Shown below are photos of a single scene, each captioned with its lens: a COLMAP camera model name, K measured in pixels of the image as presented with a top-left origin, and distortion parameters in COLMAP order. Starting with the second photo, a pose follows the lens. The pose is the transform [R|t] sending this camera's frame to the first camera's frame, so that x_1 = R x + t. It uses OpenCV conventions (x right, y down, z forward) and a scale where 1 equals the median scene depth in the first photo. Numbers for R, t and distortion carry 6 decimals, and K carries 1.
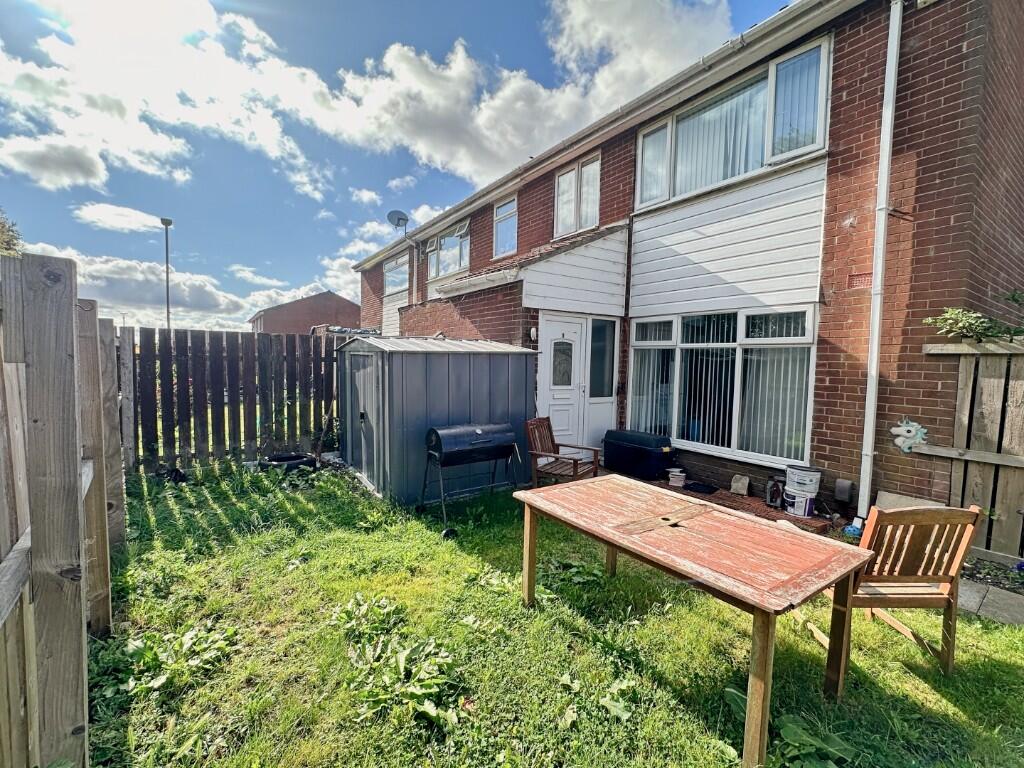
lens RADIAL K [[442.9, 0, 512.0], [0, 442.9, 384.0], [0, 0, 1]] dist [-0.001526, 0.000336]
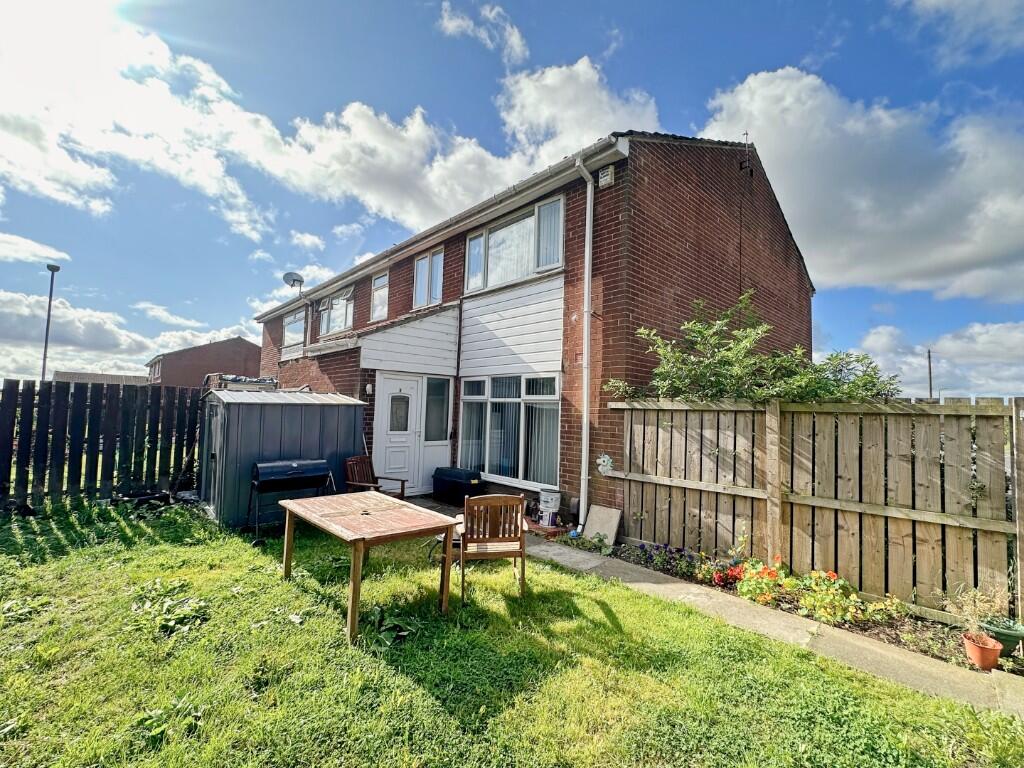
lens RADIAL K [[442.9, 0, 512.0], [0, 442.9, 384.0], [0, 0, 1]] dist [-0.001526, 0.000336]
pose [[0.988646, 0.016674, 0.149338, 0.281282], [-0.000040, 0.993854, -0.110701, 0.011326], [-0.150266, 0.109438, 0.982570, -0.314104]]
